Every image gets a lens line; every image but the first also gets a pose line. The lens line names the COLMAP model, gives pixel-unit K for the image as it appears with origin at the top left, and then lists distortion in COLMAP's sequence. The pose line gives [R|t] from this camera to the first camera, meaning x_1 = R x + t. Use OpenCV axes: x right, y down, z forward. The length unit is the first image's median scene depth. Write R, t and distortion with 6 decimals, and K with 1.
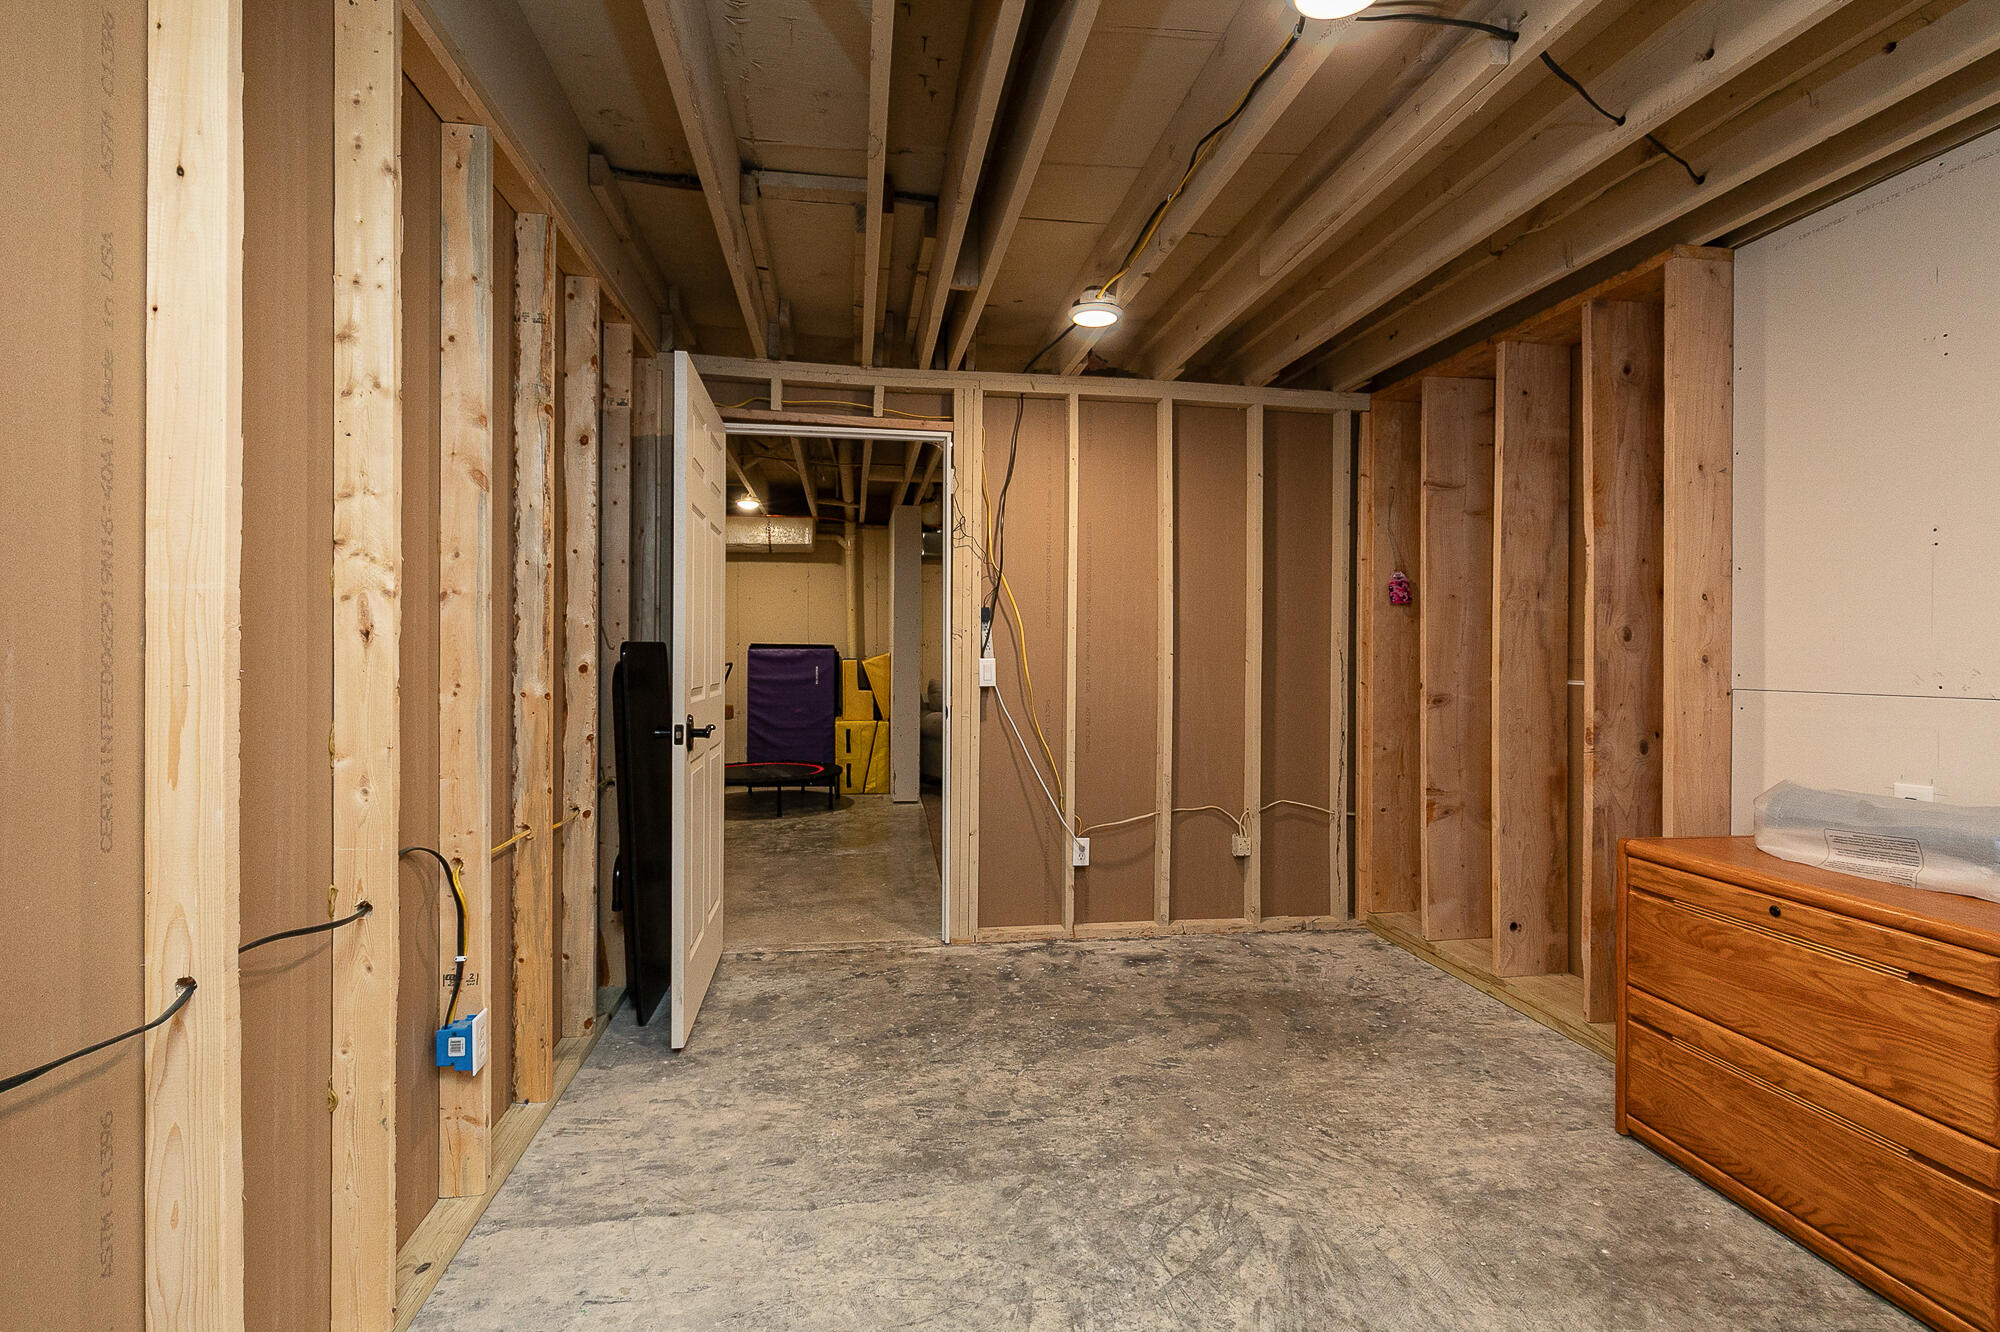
lens RADIAL K [[934.6, 0, 1005.8], [0, 934.6, 656.3], [0, 0, 1]] dist [-0.004361, 0.000153]
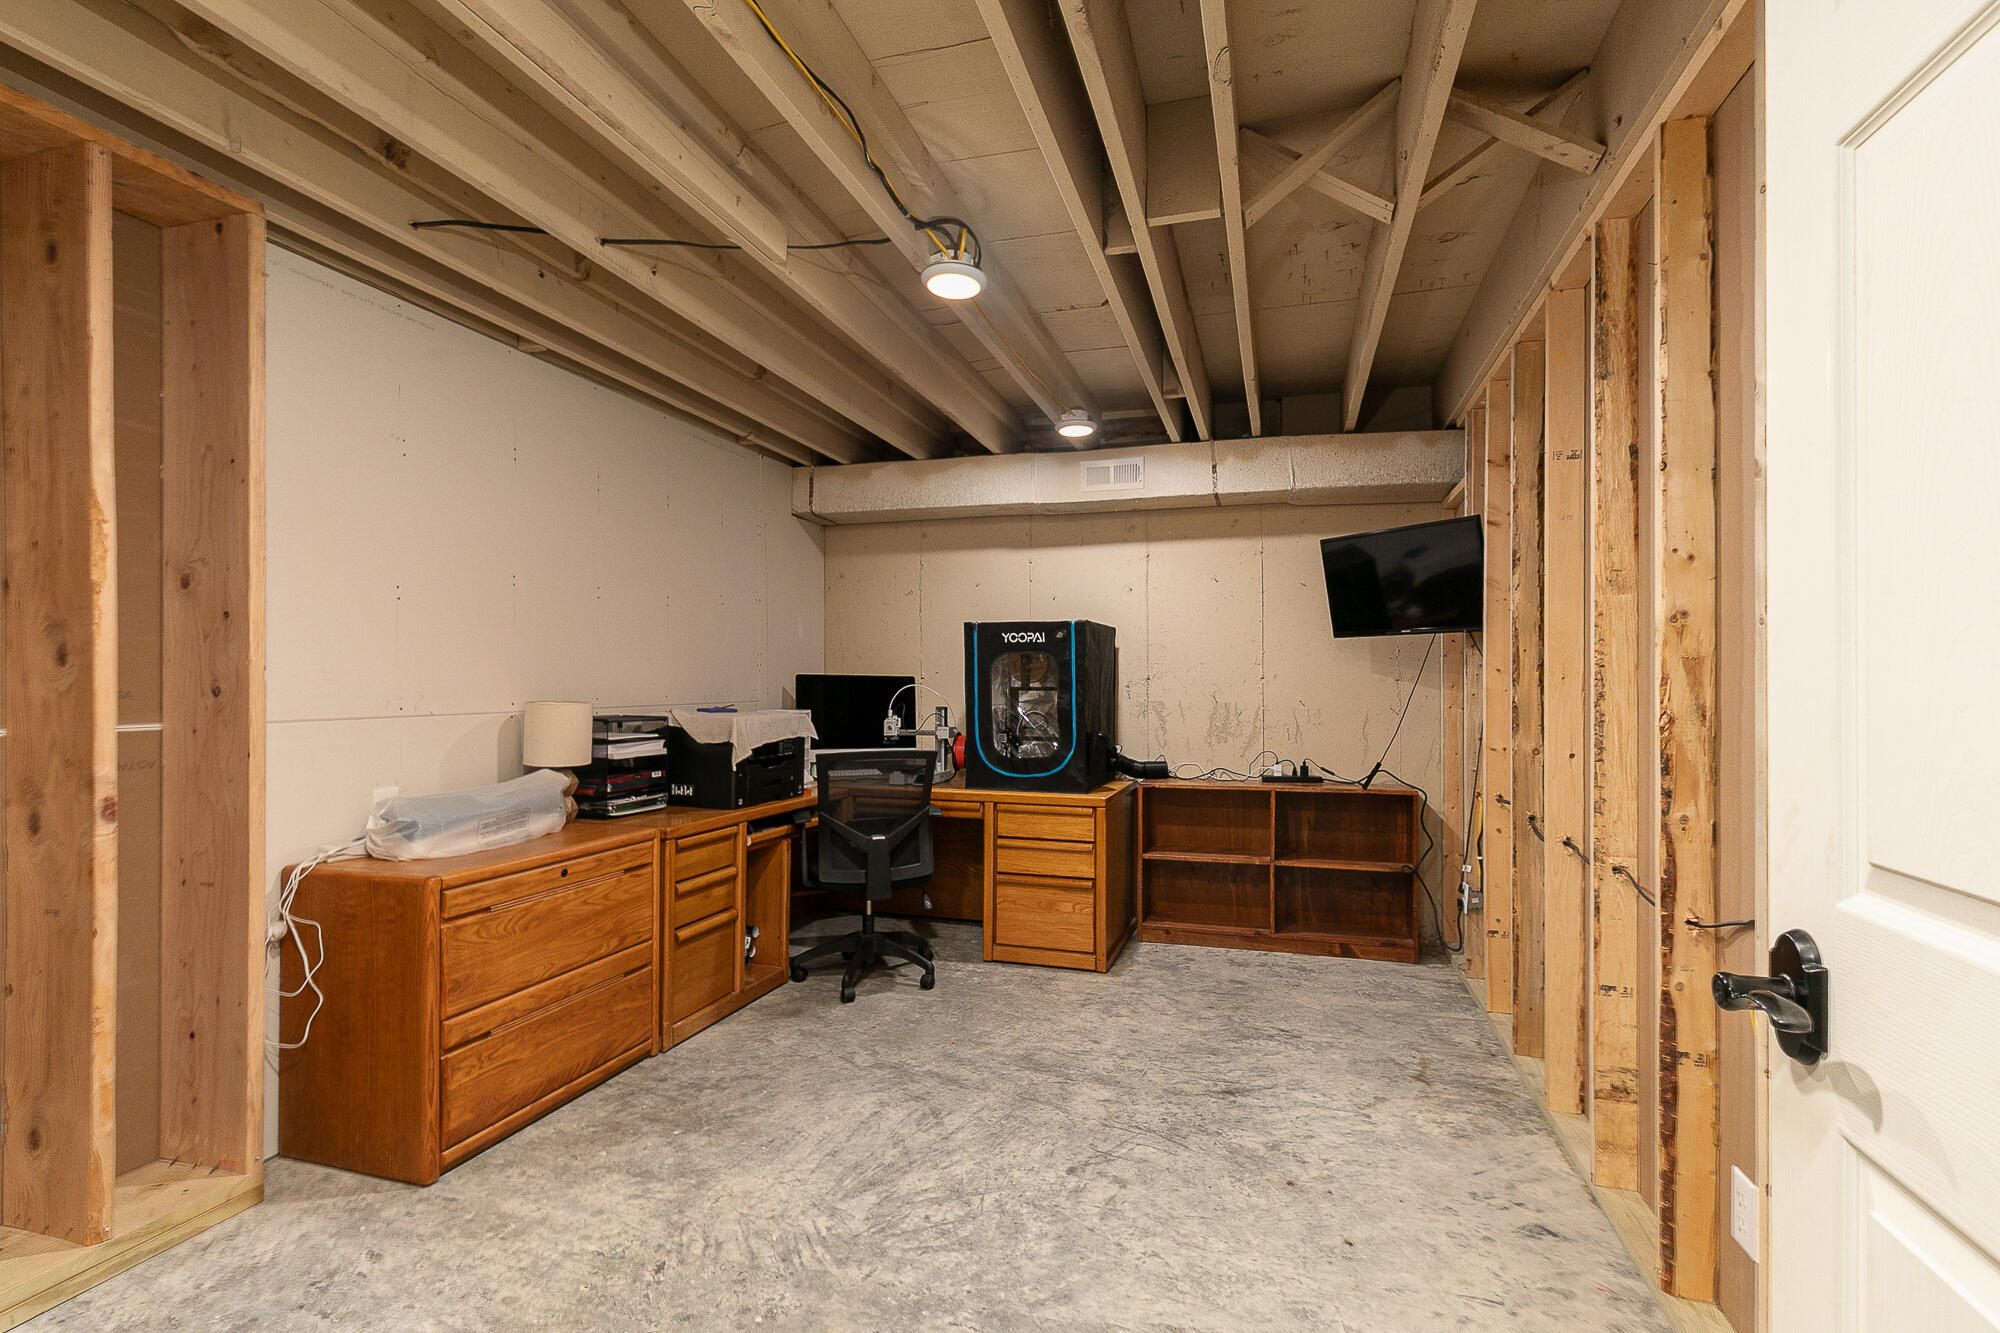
lens RADIAL K [[934.6, 0, 1008.2], [0, 934.6, 680.0], [0, 0, 1]] dist [-0.004361, 0.000153]
pose [[-0.905447, -0.006019, 0.424416, -0.329854], [-0.005872, 0.999981, 0.001653, -0.014830], [-0.424418, -0.000995, -0.905466, 1.877819]]
